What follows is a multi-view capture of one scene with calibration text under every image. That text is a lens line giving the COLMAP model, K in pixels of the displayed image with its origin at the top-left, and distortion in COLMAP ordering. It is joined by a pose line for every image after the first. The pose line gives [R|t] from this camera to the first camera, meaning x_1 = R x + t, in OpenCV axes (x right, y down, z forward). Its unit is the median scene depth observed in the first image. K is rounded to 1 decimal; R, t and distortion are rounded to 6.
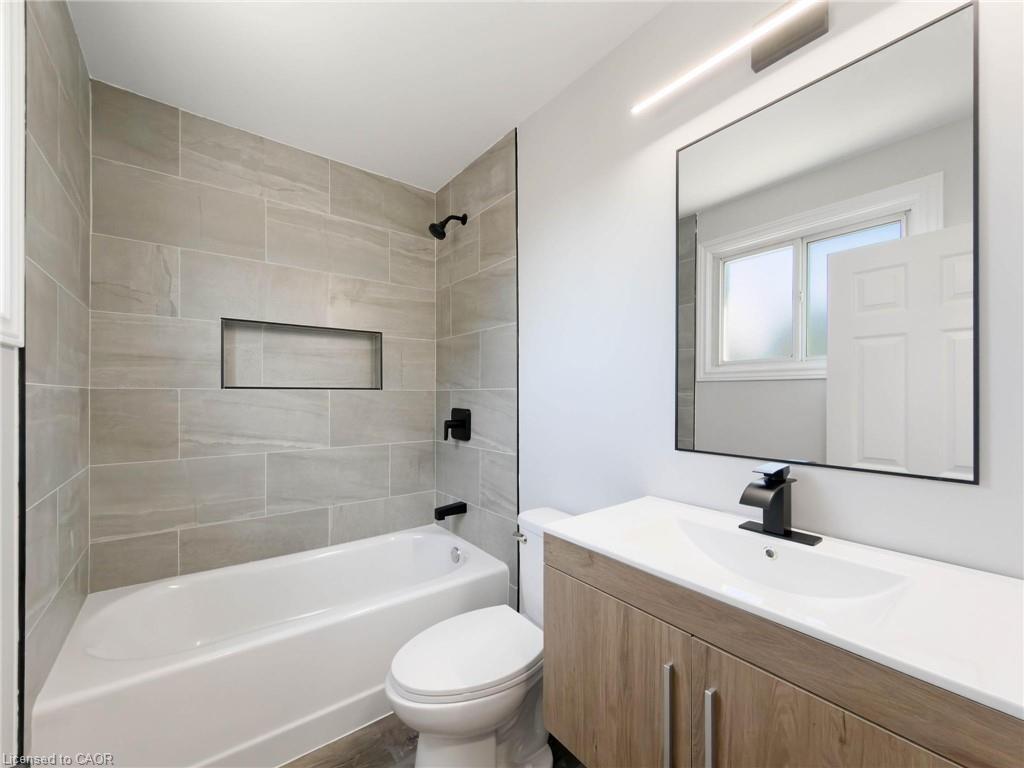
lens RADIAL K [[417.2, 0, 510.8], [0, 417.2, 389.7], [0, 0, 1]] dist [0.000798, -0.000412]
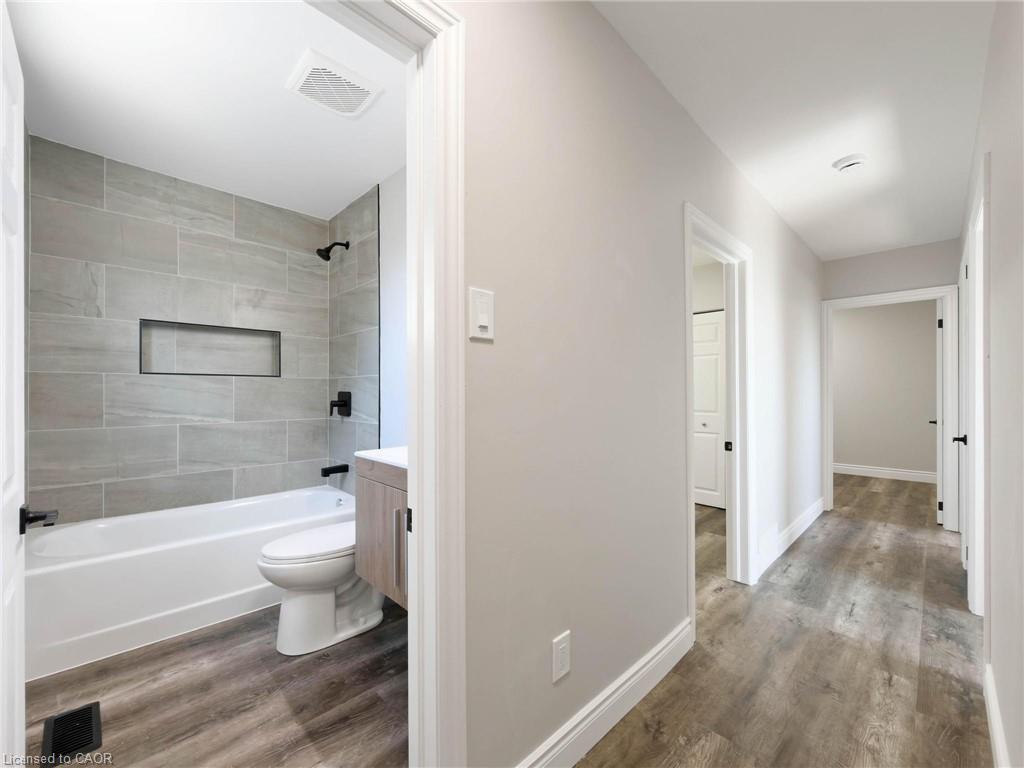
lens RADIAL K [[417.2, 0, 513.3], [0, 417.2, 387.1], [0, 0, 1]] dist [0.000798, -0.000412]
pose [[0.991964, 0.000613, 0.126522, 0.264703], [-0.000555, 1.000000, -0.000494, 0.035125], [-0.126522, 0.000420, 0.991964, -0.391258]]
